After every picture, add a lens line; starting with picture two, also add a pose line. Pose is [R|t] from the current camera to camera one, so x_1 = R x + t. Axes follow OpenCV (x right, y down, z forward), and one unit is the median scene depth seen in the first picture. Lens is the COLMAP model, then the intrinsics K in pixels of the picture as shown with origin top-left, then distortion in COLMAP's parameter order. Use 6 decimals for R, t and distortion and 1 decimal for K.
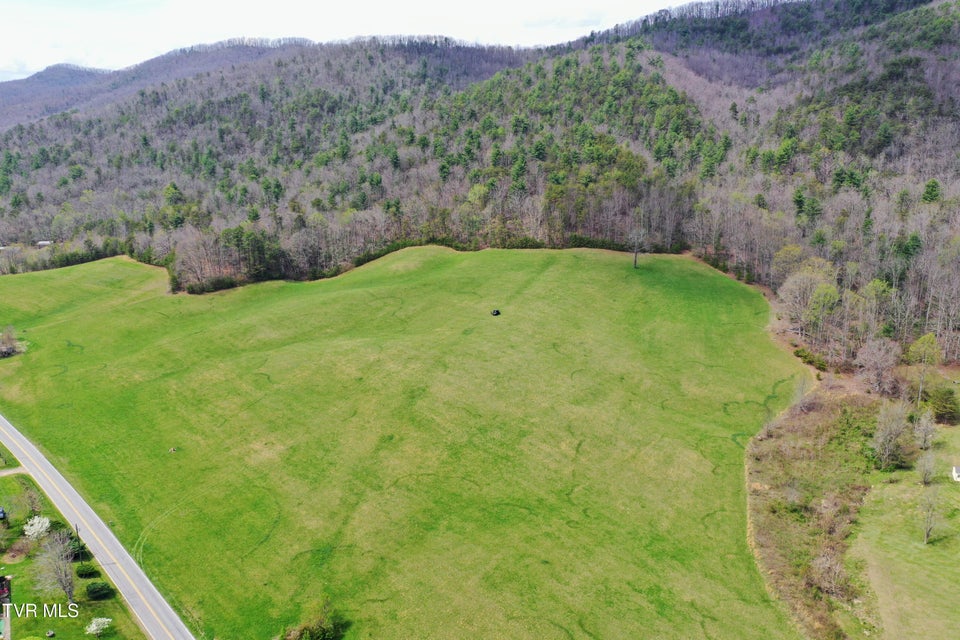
lens RADIAL K [[753.7, 0, 479.8], [0, 753.7, 315.1], [0, 0, 1]] dist [0.002602, 0.004157]
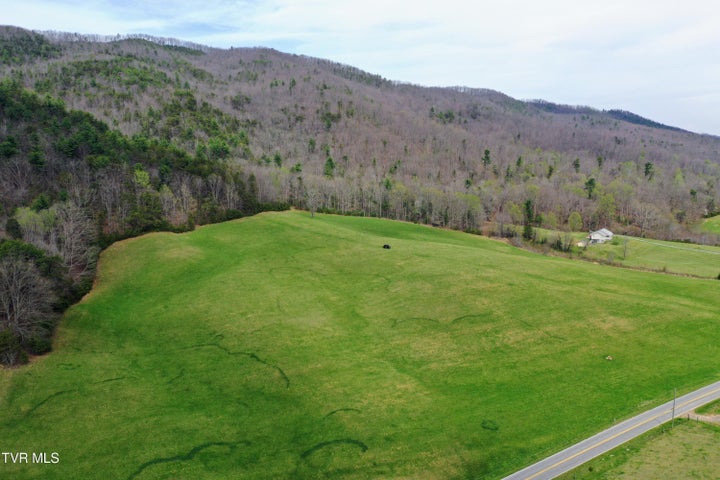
lens RADIAL K [[562.5, 0, 360.0], [0, 562.5, 240.0], [0, 0, 1]] dist [0.001418, 0.001763]
pose [[0.208858, -0.146361, 0.966932, -0.673245], [0.249400, 0.964016, 0.092049, -0.083849], [-0.945610, 0.221928, 0.237845, 0.594845]]
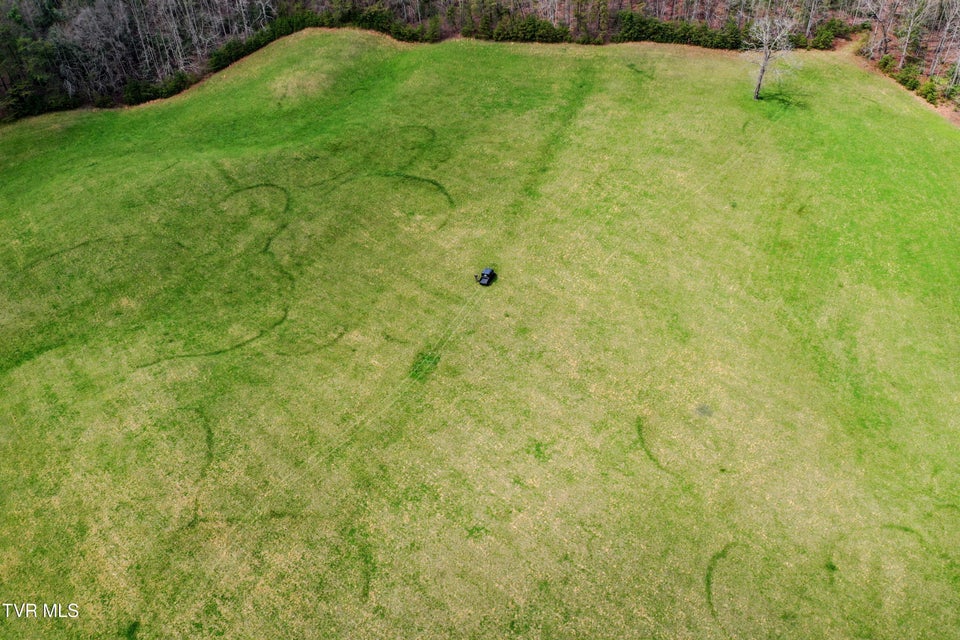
lens RADIAL K [[753.7, 0, 479.8], [0, 753.7, 315.1], [0, 0, 1]] dist [0.002602, 0.004157]
pose [[0.998760, -0.037571, 0.032664, 0.001372], [0.021462, 0.916940, 0.398447, -0.116459], [-0.044921, -0.397252, 0.916610, 0.429279]]
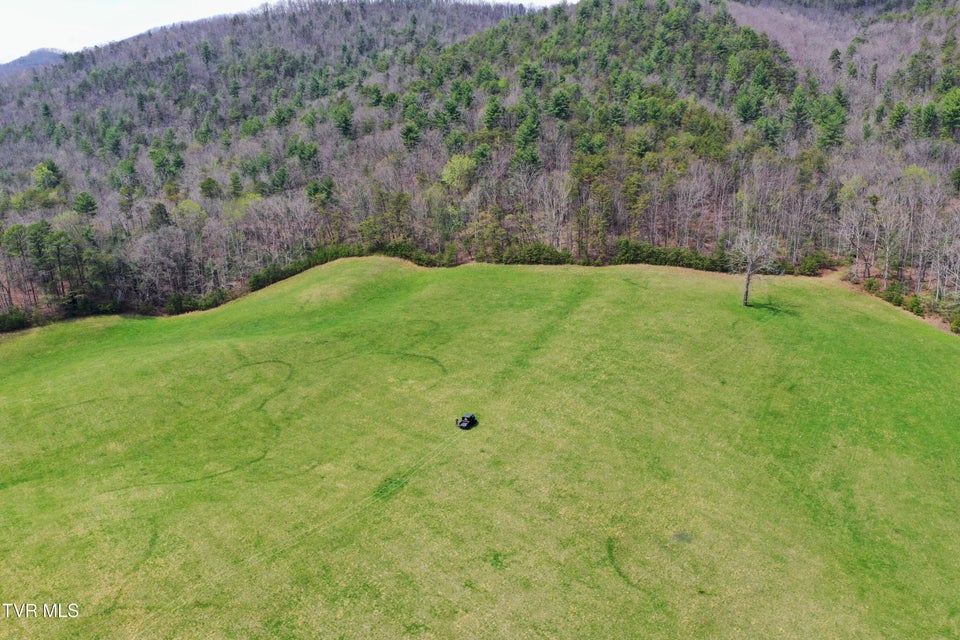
lens RADIAL K [[753.7, 0, 479.8], [0, 753.7, 315.1], [0, 0, 1]] dist [0.002602, 0.004157]
pose [[0.999833, 0.007509, -0.016635, 0.025905], [-0.007433, 0.999962, 0.004647, -0.049485], [0.016669, -0.004523, 0.999851, 0.410348]]
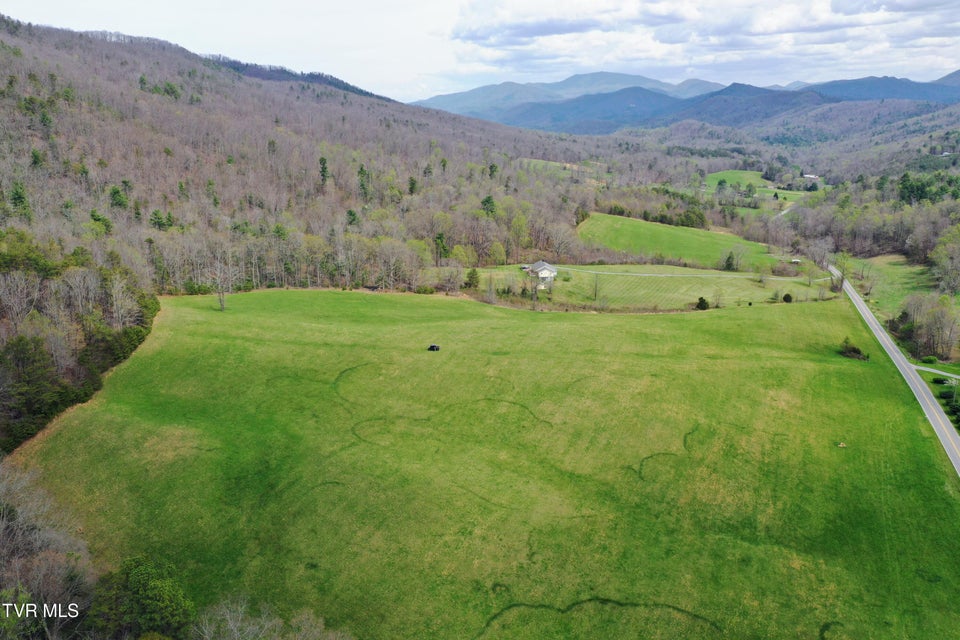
lens RADIAL K [[749.9, 0, 480.0], [0, 749.9, 320.0], [0, 0, 1]] dist [0.001418, 0.001763]
pose [[-0.452802, -0.222702, 0.863351, -0.546737], [0.242815, 0.900905, 0.359738, -0.243293], [-0.857911, 0.372524, -0.353856, 0.916114]]
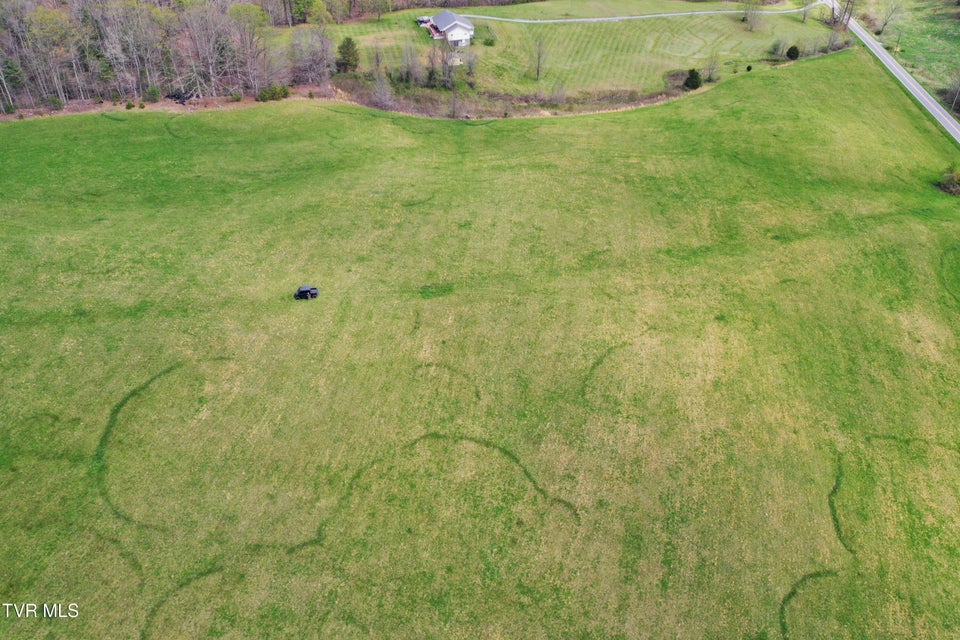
lens RADIAL K [[753.7, 0, 479.8], [0, 753.7, 315.1], [0, 0, 1]] dist [0.002602, 0.004157]
pose [[-0.600186, -0.475593, 0.643108, -0.245892], [0.217908, 0.676390, 0.703571, -0.210681], [-0.769606, 0.562412, -0.302324, 0.779692]]
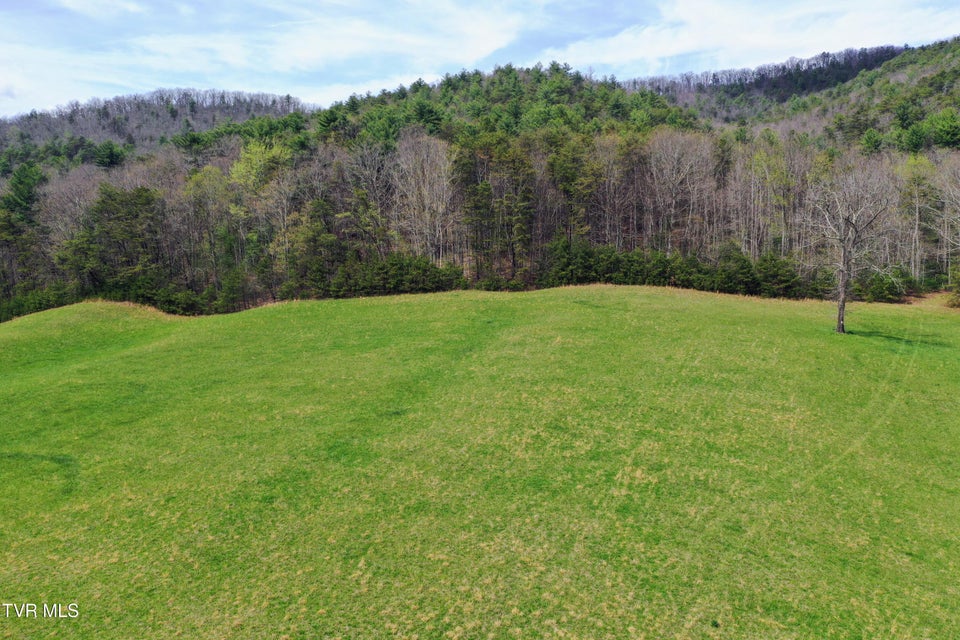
lens RADIAL K [[754.4, 0, 479.3], [0, 754.4, 322.3], [0, 0, 1]] dist [0.001458, 0.003817]
pose [[0.987071, -0.005512, 0.160186, 0.042769], [0.036139, 0.981328, -0.188918, -0.020304], [-0.156153, 0.192264, 0.968840, 0.676777]]
